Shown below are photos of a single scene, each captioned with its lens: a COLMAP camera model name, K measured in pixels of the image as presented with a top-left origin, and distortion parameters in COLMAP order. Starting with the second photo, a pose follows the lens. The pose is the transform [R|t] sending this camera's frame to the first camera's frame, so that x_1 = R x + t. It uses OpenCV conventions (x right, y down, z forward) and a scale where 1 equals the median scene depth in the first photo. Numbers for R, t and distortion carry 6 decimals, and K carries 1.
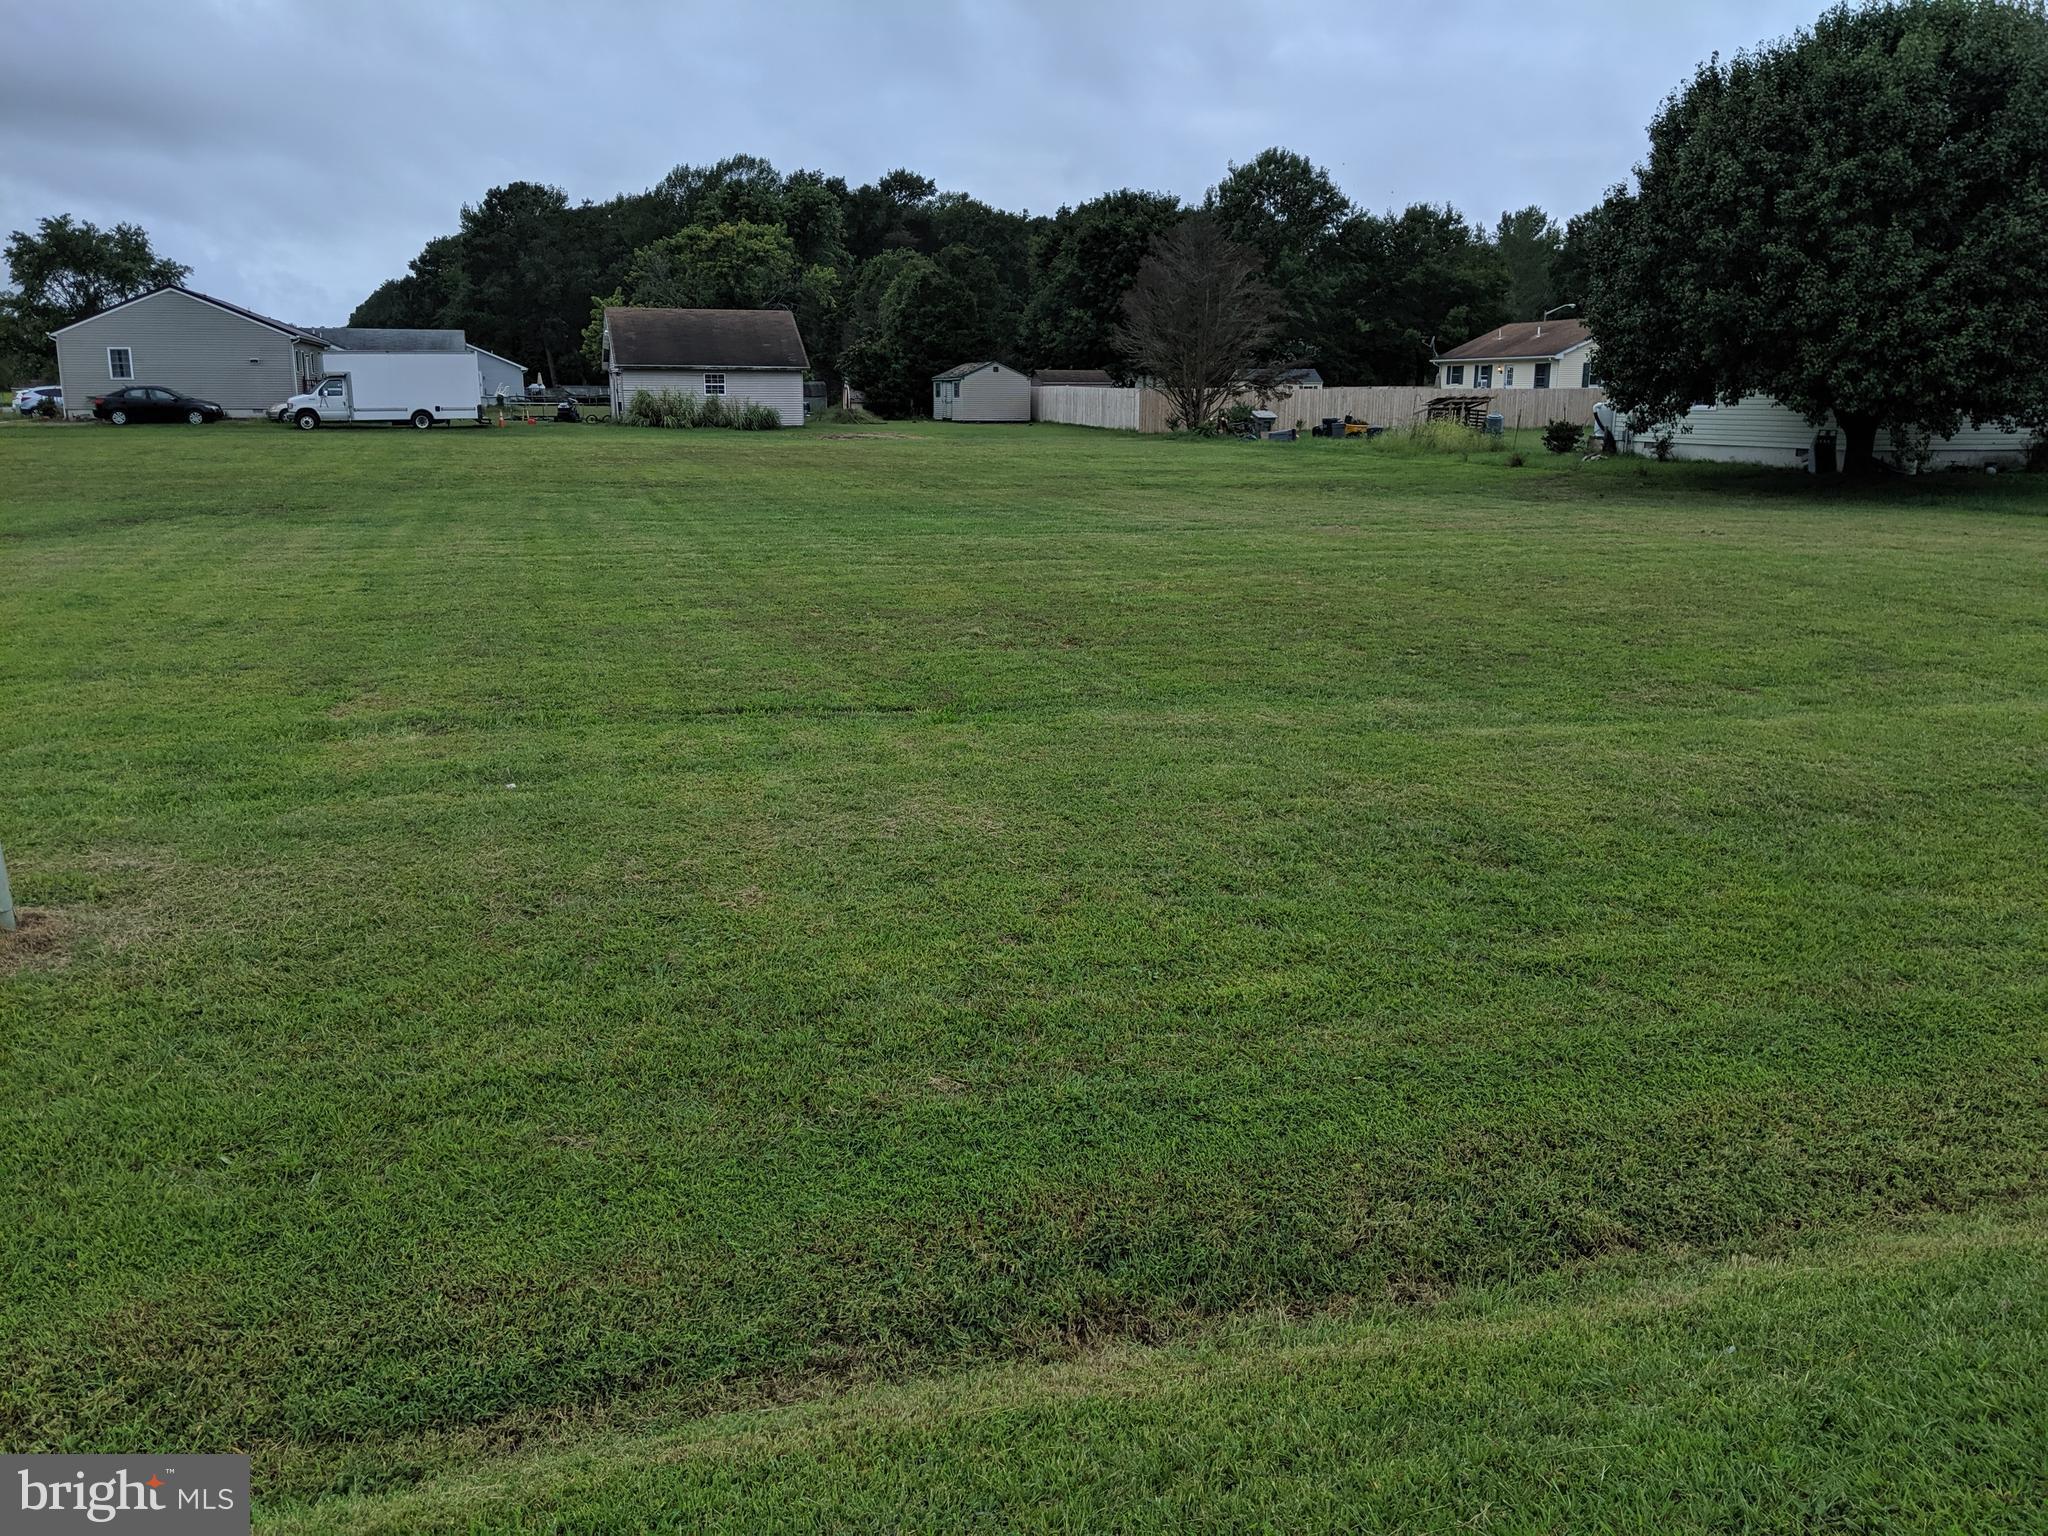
lens RADIAL K [[1627.4, 0, 1000.9], [0, 1627.4, 764.1], [0, 0, 1]] dist [0.082200, -0.136397]
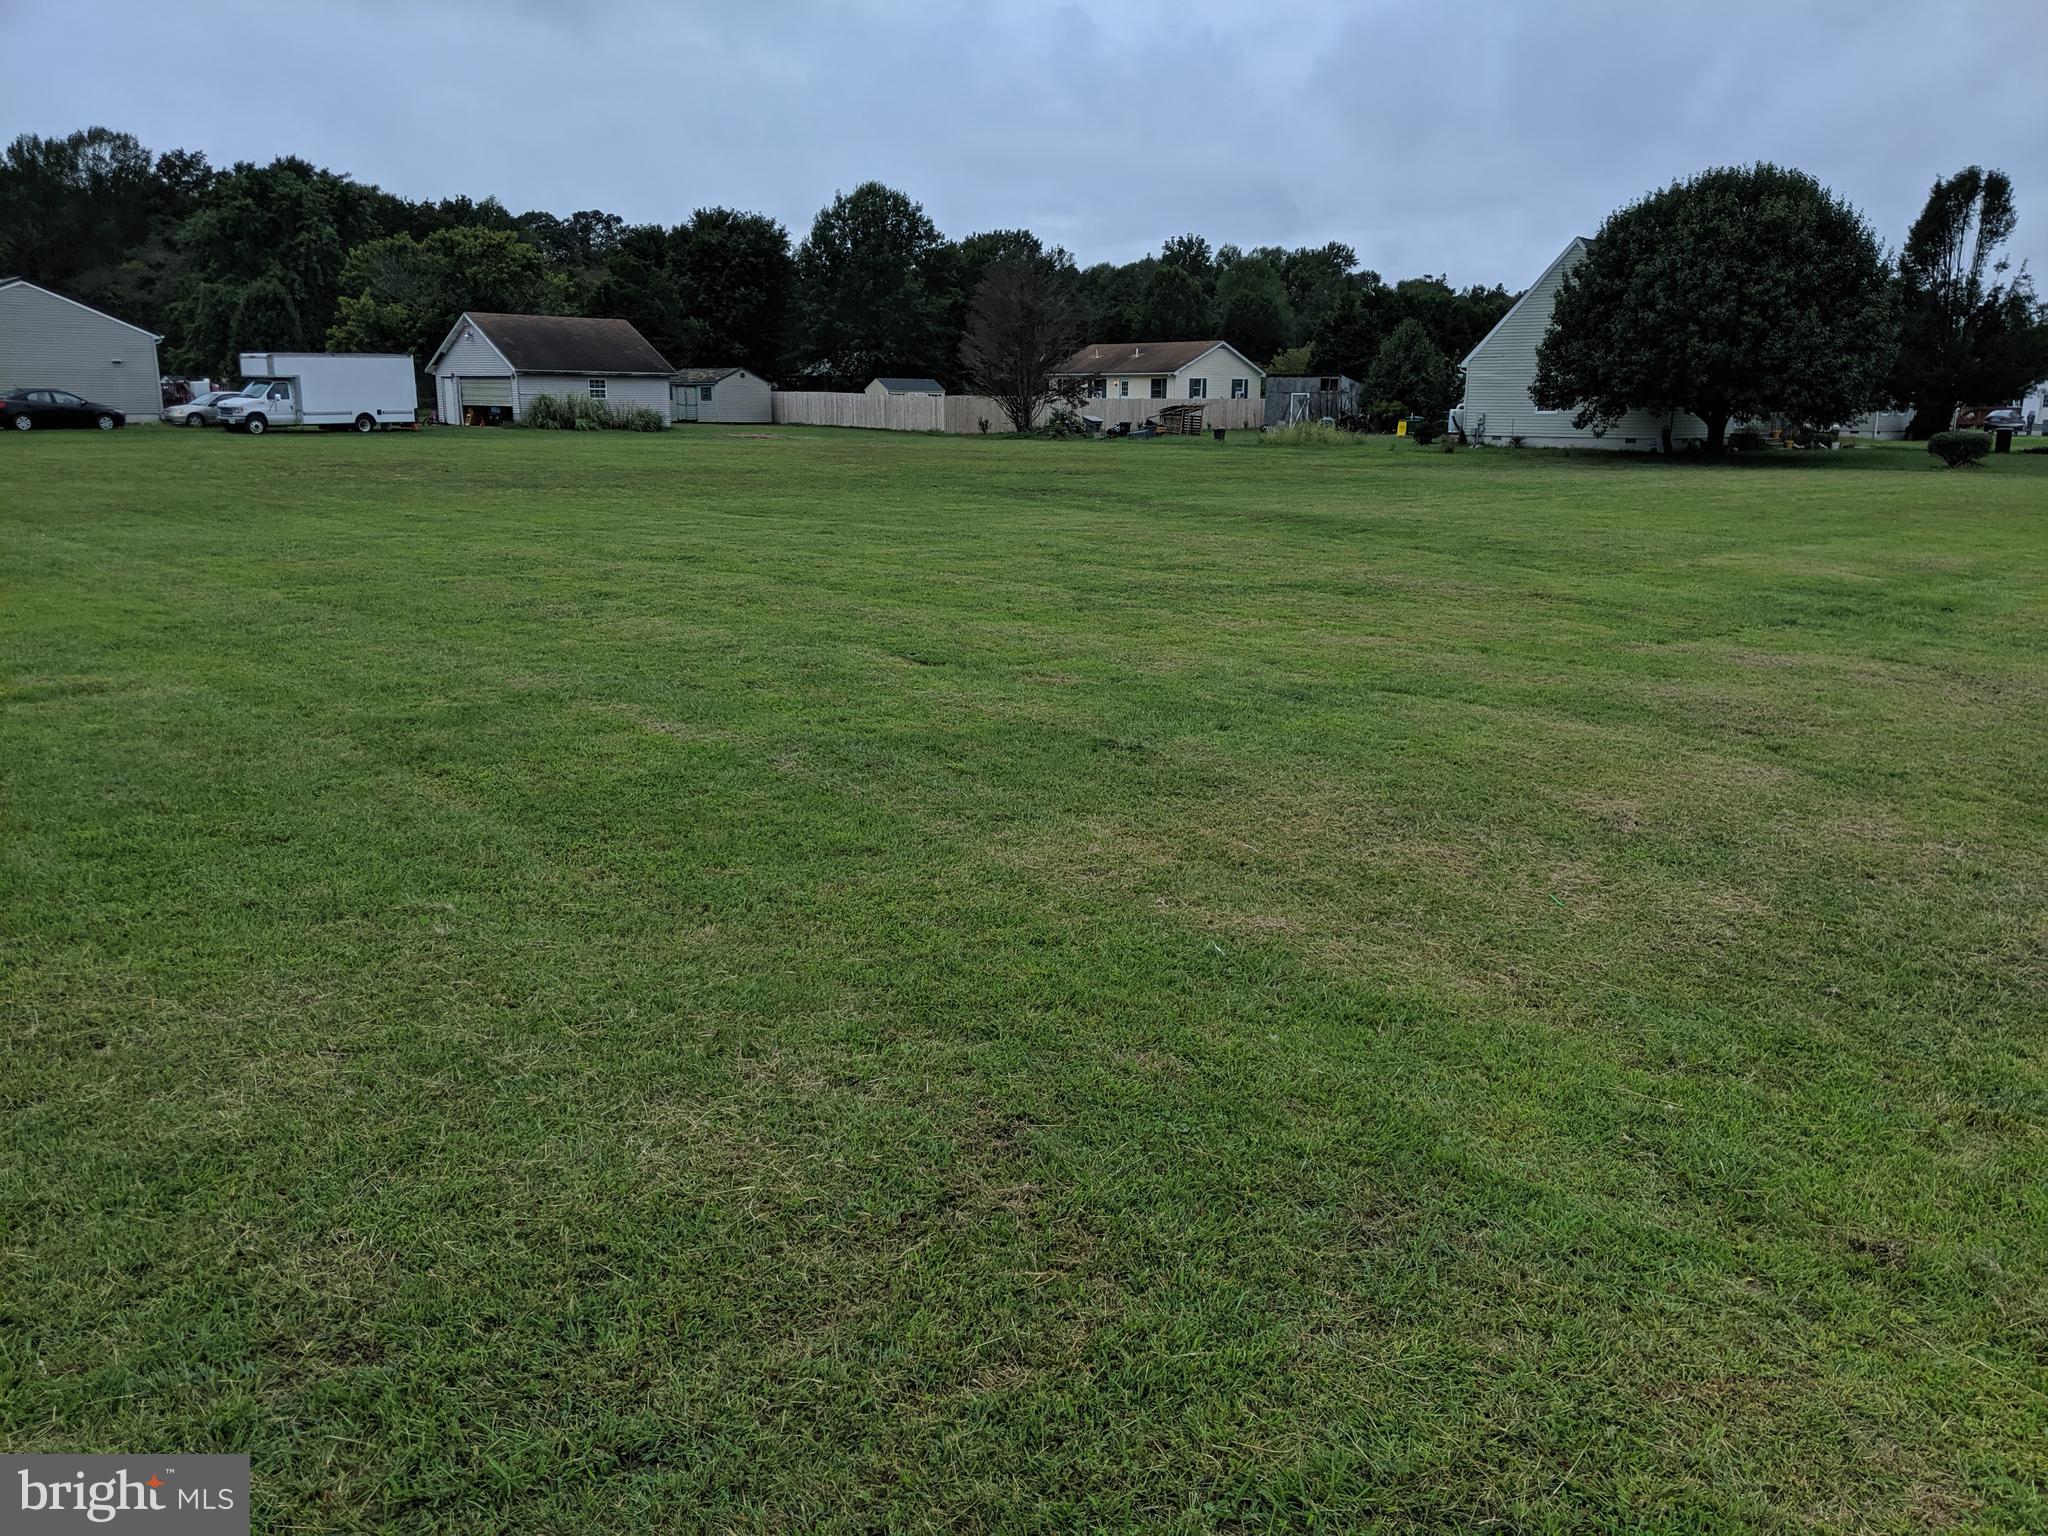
lens RADIAL K [[1631.4, 0, 1045.7], [0, 1631.4, 808.8], [0, 0, 1]] dist [0.052883, -0.079453]
pose [[0.875106, -0.113038, 0.470545, -0.498123], [0.102248, 0.993575, 0.048527, 0.017904], [-0.473007, 0.005646, 0.881041, -0.079161]]
